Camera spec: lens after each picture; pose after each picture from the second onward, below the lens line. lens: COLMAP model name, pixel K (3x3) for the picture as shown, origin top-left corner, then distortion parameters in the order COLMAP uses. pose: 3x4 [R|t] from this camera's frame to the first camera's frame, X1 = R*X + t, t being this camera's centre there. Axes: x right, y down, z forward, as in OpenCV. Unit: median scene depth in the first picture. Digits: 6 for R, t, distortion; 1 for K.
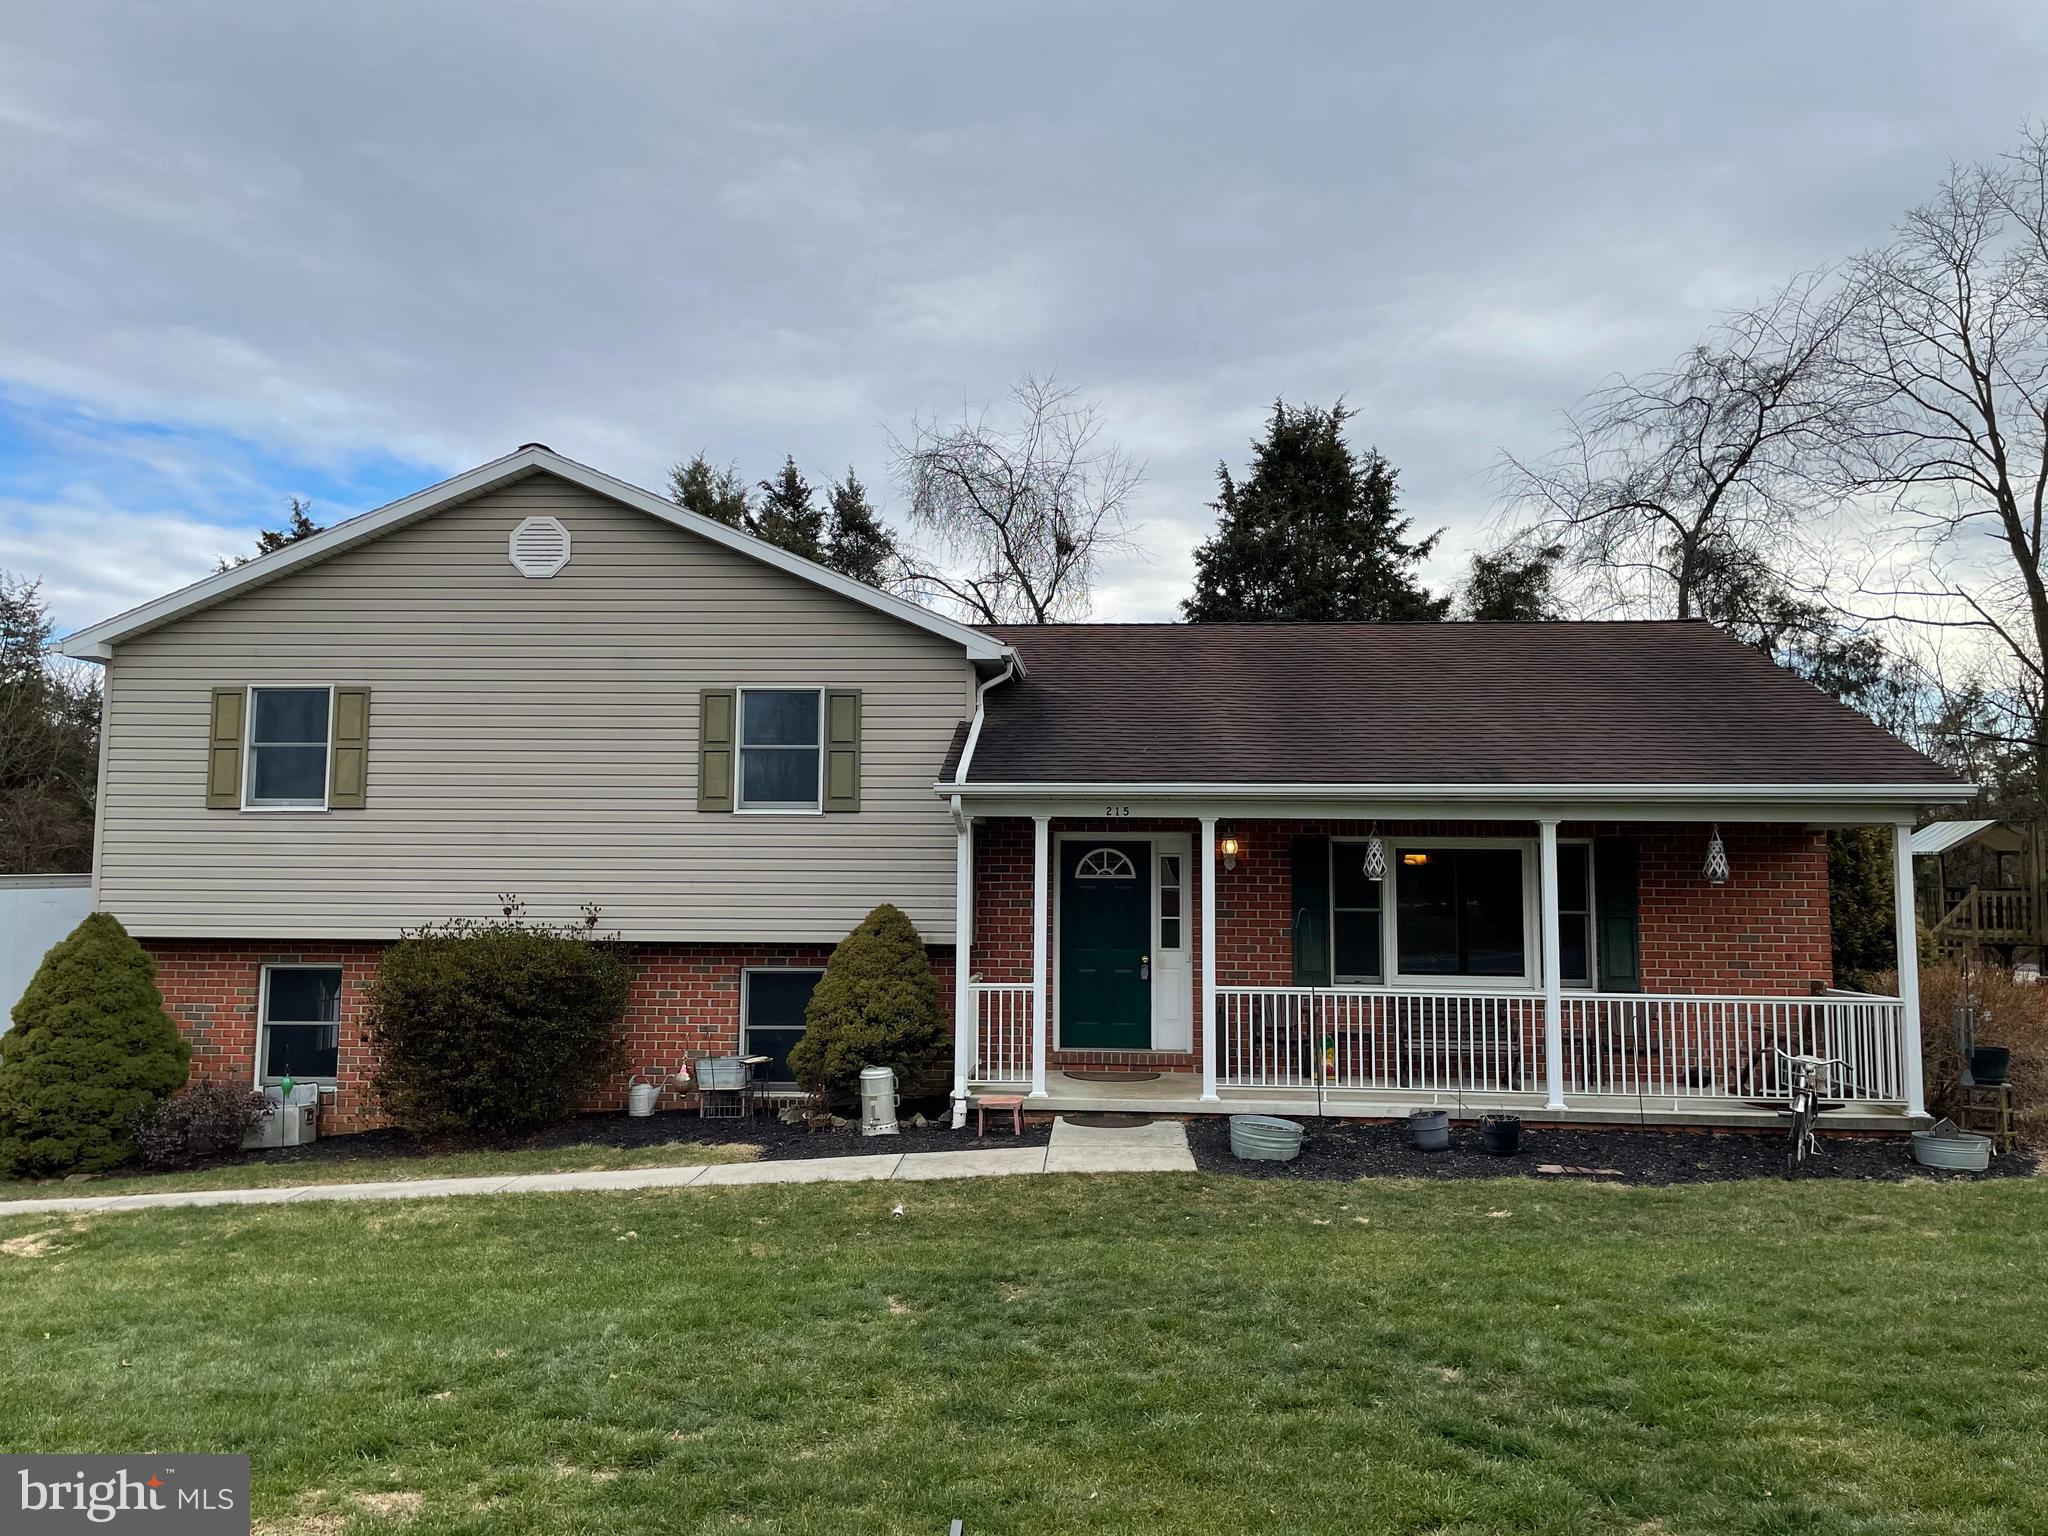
lens RADIAL K [[1541.0, 0, 1021.1], [0, 1541.0, 740.8], [0, 0, 1]] dist [0.097290, -0.136792]
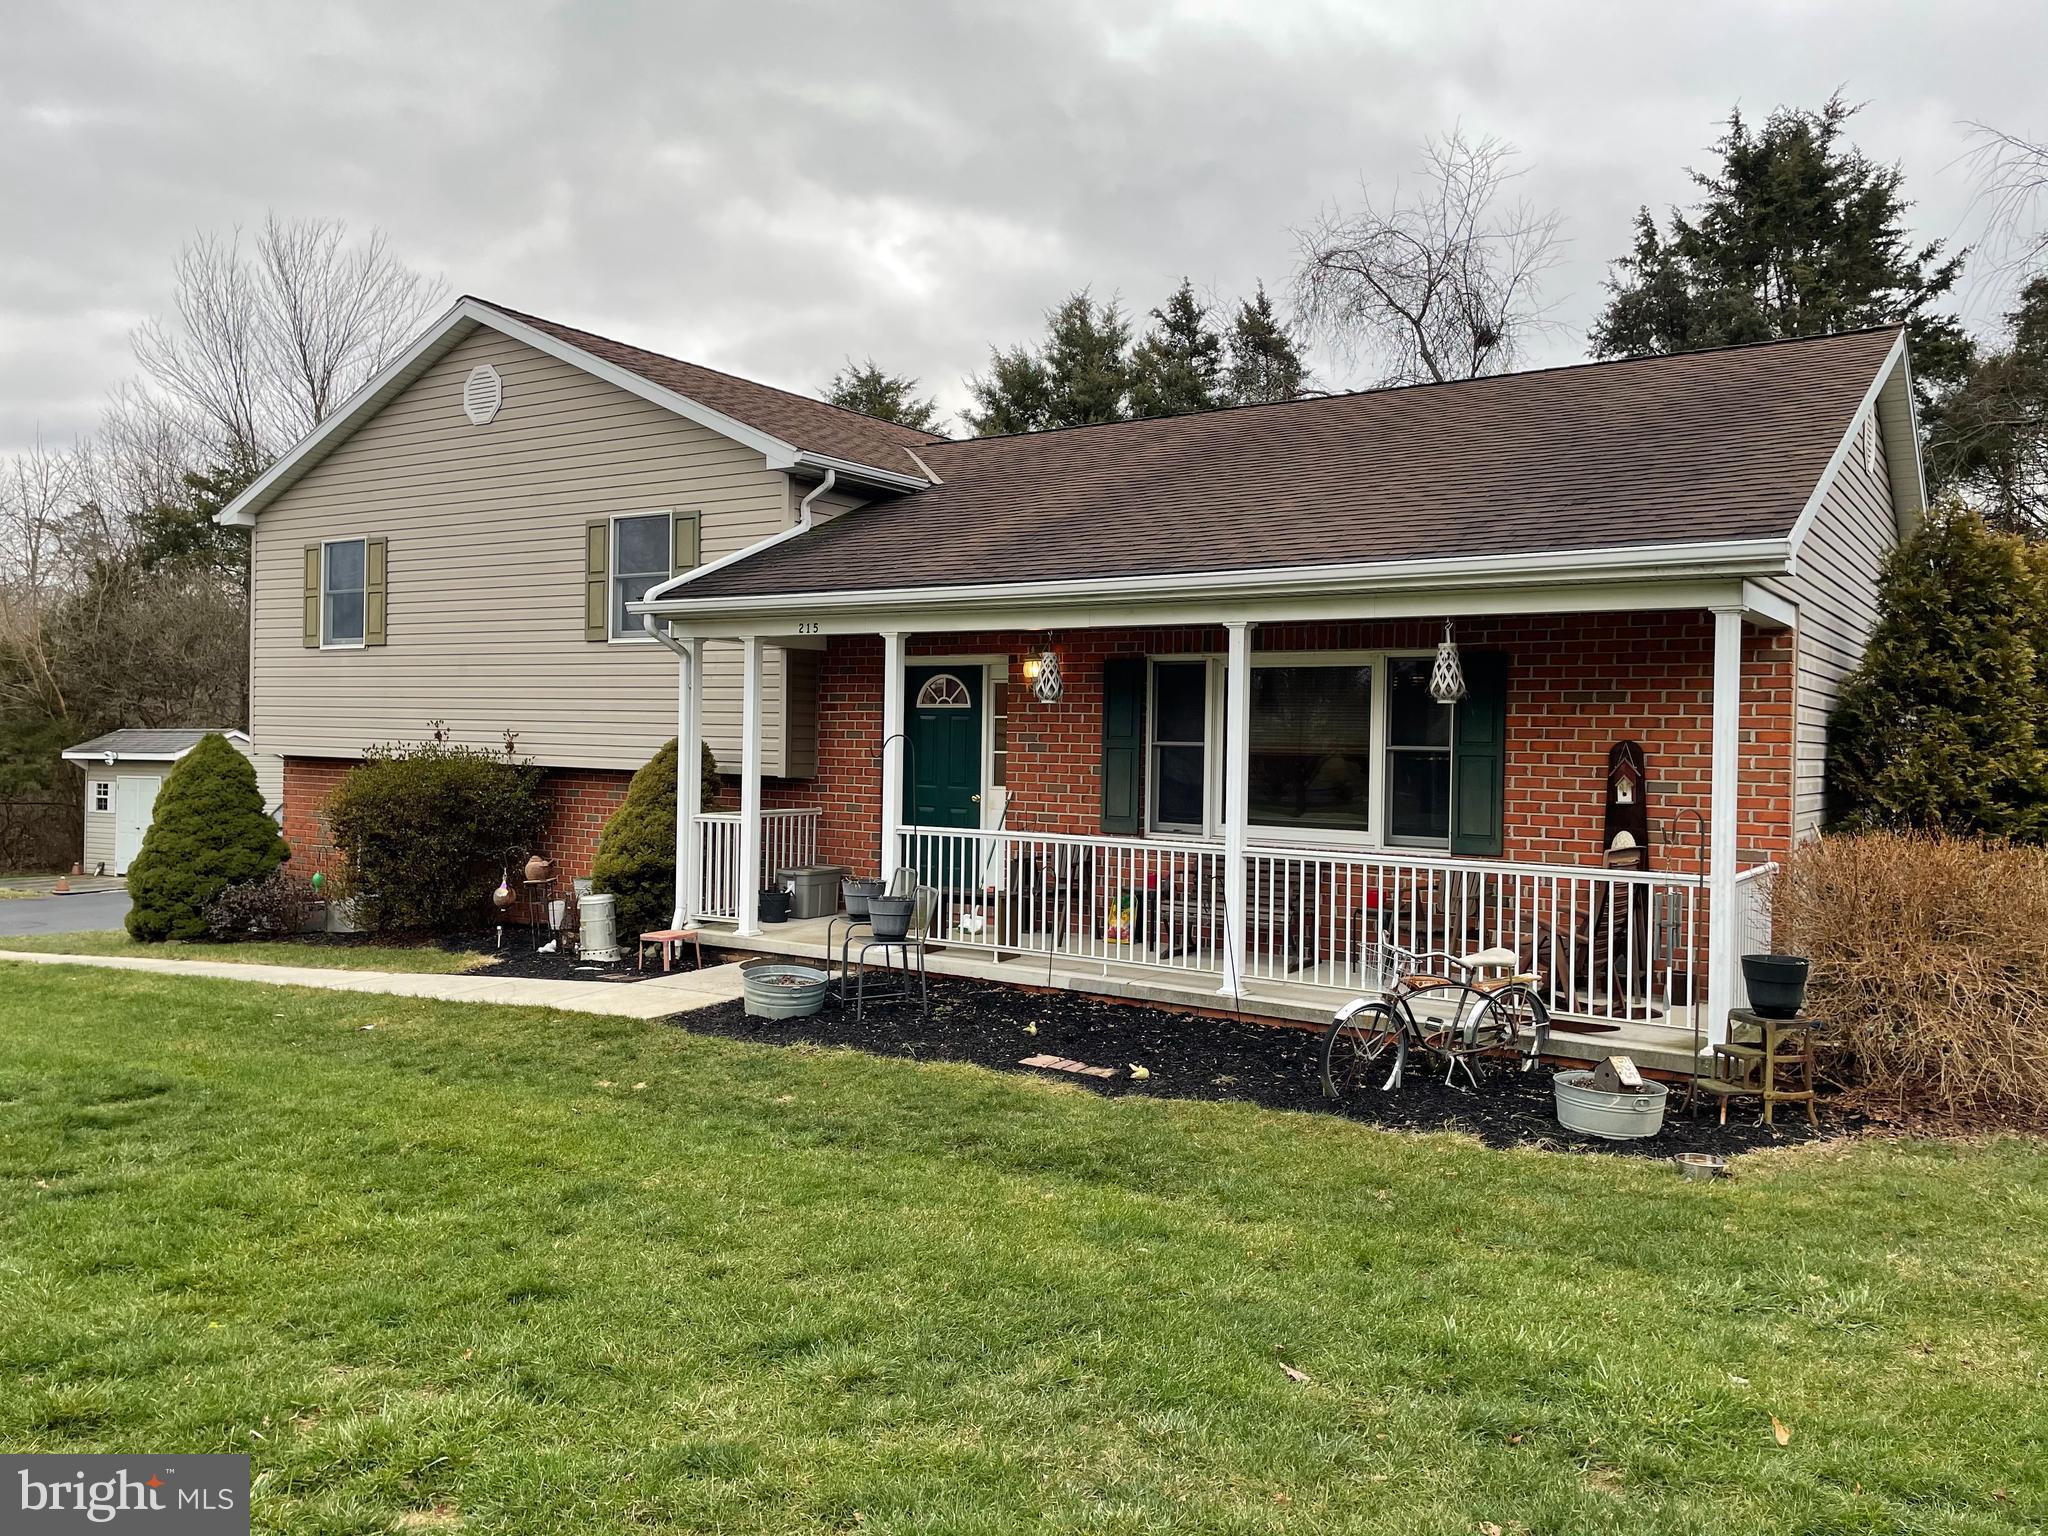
lens RADIAL K [[1541.0, 0, 1021.1], [0, 1541.0, 740.8], [0, 0, 1]] dist [0.097290, -0.136792]
pose [[0.859899, 0.008761, -0.510390, 0.565155], [0.037152, 0.996127, 0.079692, 0.039951], [0.509111, -0.087489, 0.856243, 0.264222]]
